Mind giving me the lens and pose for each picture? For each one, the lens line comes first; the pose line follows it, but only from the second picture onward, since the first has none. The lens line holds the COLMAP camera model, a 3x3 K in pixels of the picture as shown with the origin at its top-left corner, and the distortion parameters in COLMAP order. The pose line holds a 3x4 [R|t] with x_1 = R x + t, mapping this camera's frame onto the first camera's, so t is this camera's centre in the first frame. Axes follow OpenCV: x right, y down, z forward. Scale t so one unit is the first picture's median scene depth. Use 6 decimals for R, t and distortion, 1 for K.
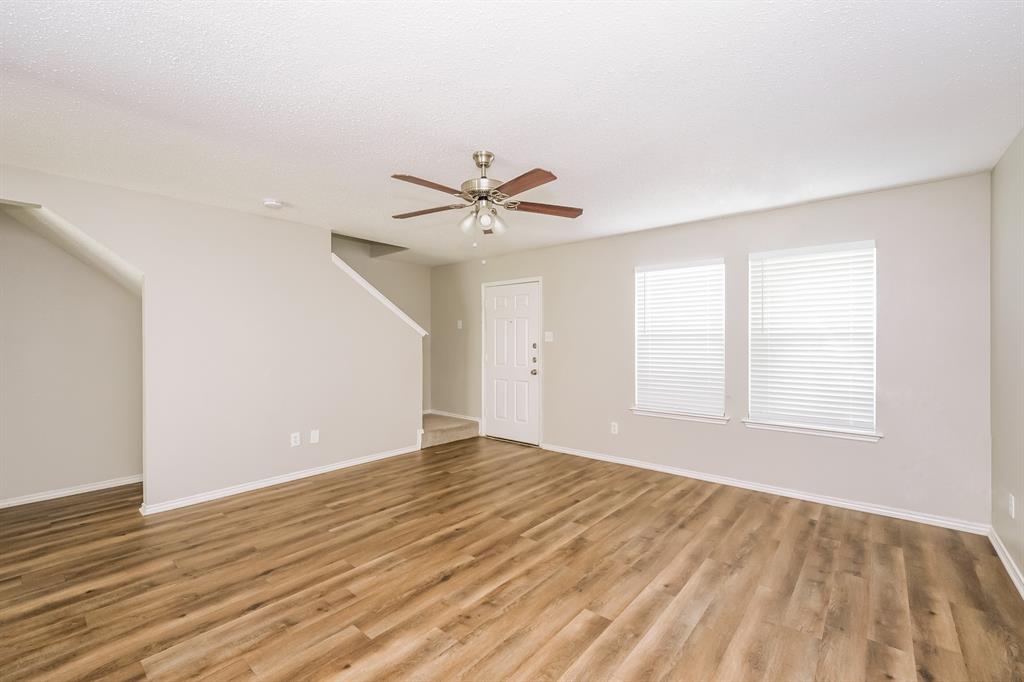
lens RADIAL K [[438.9, 0, 510.5], [0, 438.9, 342.3], [0, 0, 1]] dist [-0.001283, -0.000233]
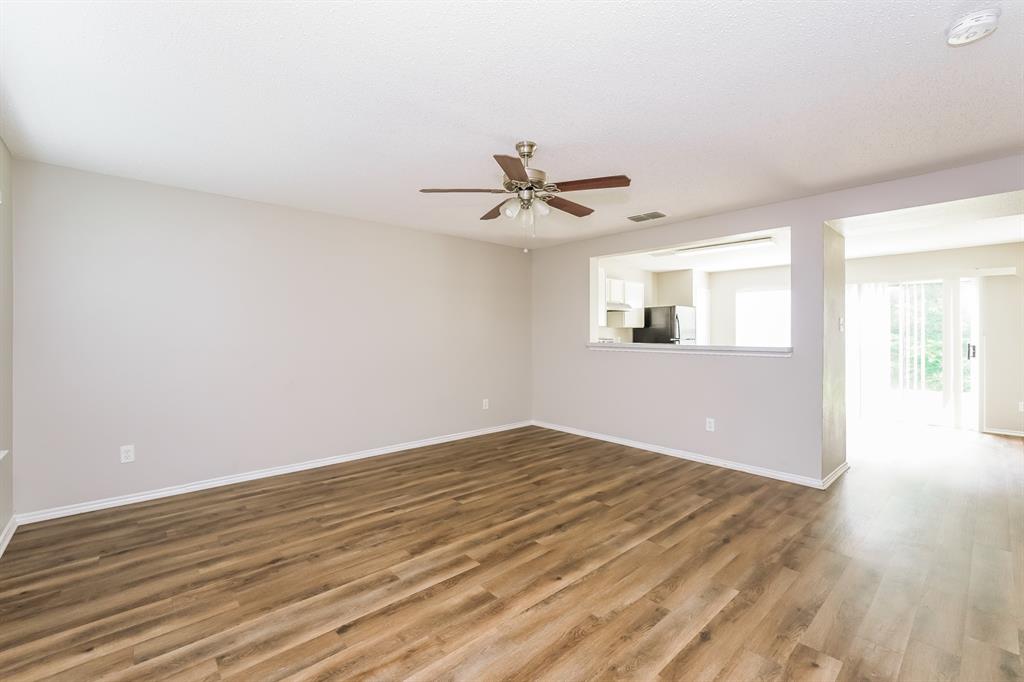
lens RADIAL K [[438.9, 0, 510.5], [0, 438.9, 342.3], [0, 0, 1]] dist [-0.001283, -0.000233]
pose [[-0.991186, -0.001867, 0.132465, -0.153636], [0.001711, 0.999637, 0.026891, 0.002841], [-0.132467, 0.026881, -0.990823, 1.932593]]
